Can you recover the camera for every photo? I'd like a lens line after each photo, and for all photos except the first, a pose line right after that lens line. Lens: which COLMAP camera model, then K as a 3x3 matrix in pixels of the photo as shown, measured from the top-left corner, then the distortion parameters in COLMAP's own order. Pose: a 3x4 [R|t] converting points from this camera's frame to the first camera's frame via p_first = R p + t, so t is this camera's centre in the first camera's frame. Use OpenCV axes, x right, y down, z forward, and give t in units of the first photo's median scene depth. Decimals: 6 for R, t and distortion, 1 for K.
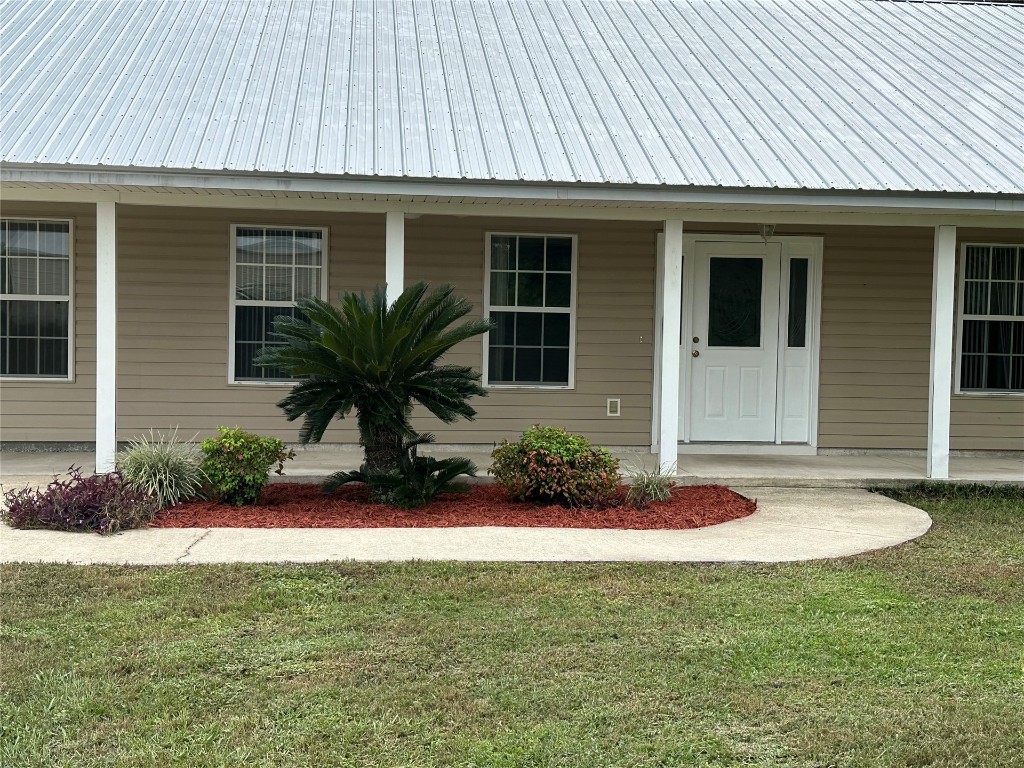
lens RADIAL K [[1097.1, 0, 512.0], [0, 1097.1, 382.6], [0, 0, 1]] dist [0.023855, 0.000000]
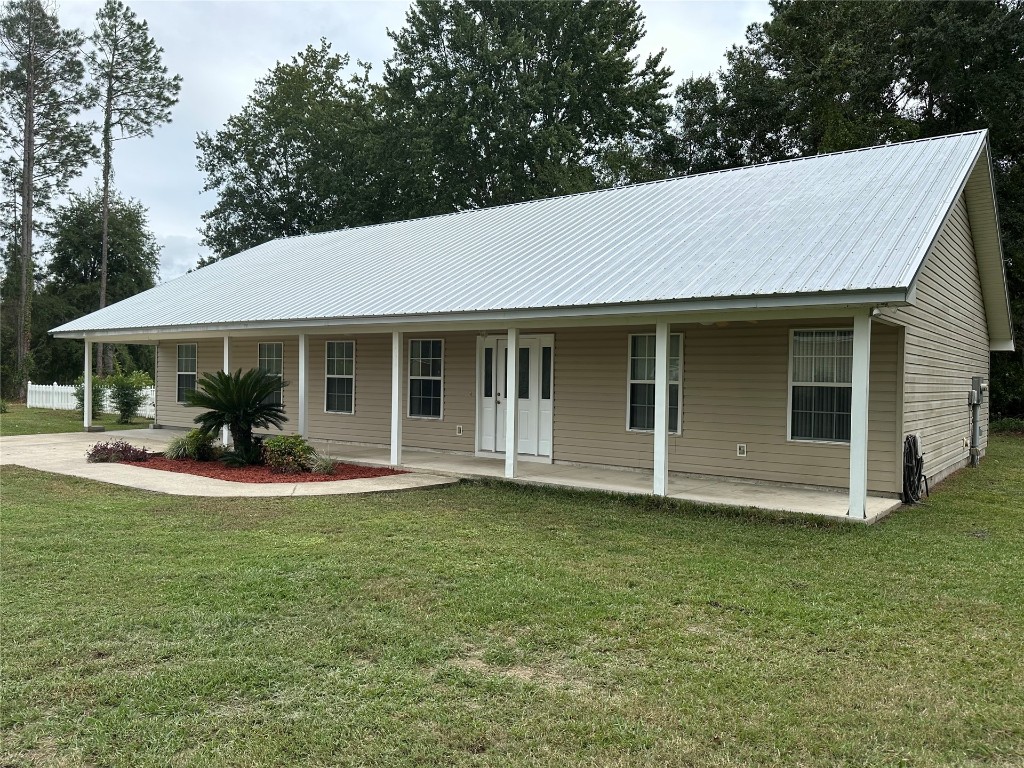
lens RADIAL K [[780.9, 0, 511.8], [0, 780.9, 385.6], [0, 0, 1]] dist [0.008022, 0.000677]
pose [[0.759988, -0.002709, -0.649931, 0.994491], [-0.044555, 0.997422, -0.056257, 0.016747], [0.648408, 0.071713, 0.757908, 0.053743]]
